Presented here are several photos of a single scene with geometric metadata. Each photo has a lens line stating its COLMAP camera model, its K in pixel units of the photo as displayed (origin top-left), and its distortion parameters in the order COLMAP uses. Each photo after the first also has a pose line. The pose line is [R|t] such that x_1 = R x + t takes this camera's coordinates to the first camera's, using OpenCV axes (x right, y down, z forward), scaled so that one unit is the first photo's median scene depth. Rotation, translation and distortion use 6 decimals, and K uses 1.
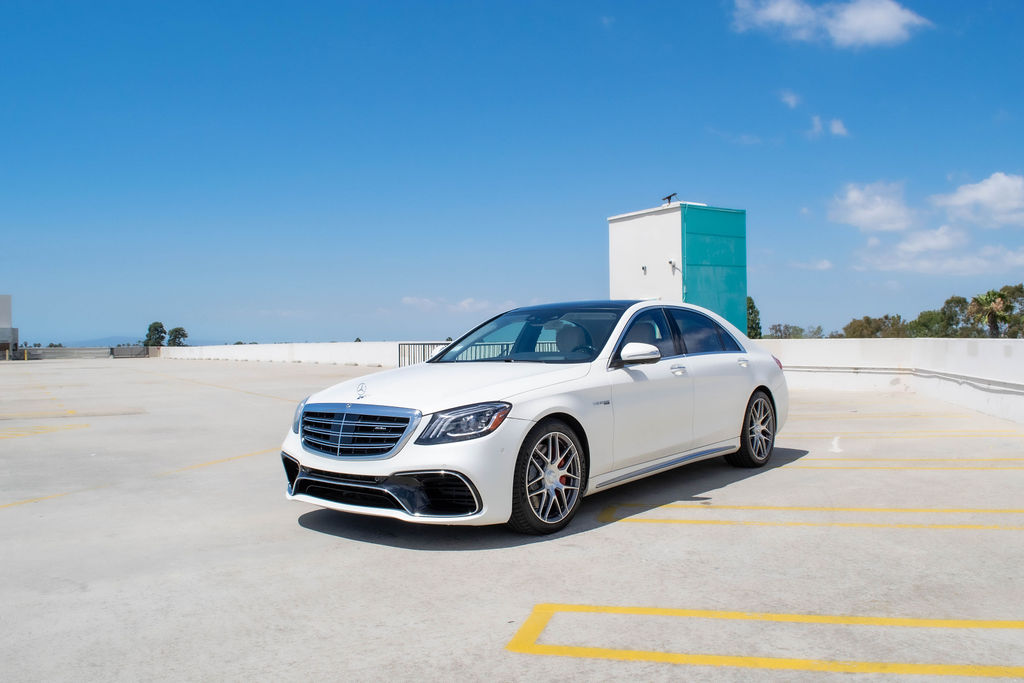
lens RADIAL K [[870.0, 0, 512.4], [0, 870.0, 340.7], [0, 0, 1]] dist [-0.076915, -0.009997]
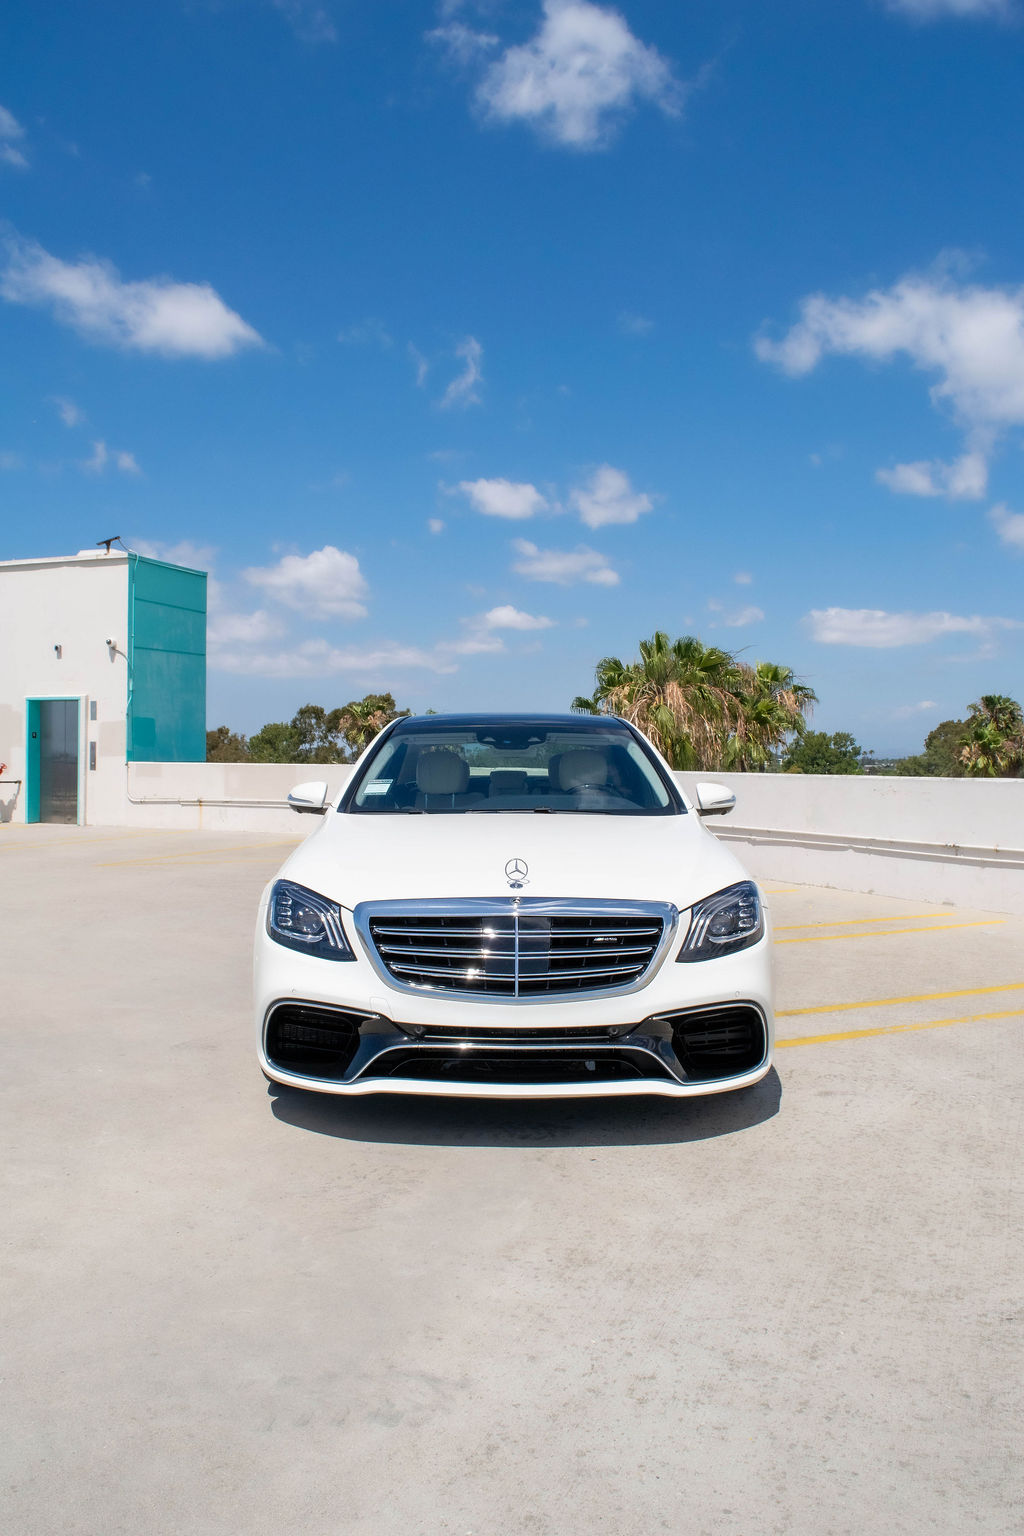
lens RADIAL K [[1237.2, 0, 511.6], [0, 1237.2, 777.0], [0, 0, 1]] dist [-0.080233, -0.013180]
pose [[0.778828, 0.007855, 0.627188, -0.158125], [-0.016811, 0.999824, 0.008353, -0.002092], [-0.627012, -0.017049, 0.778823, 0.095130]]
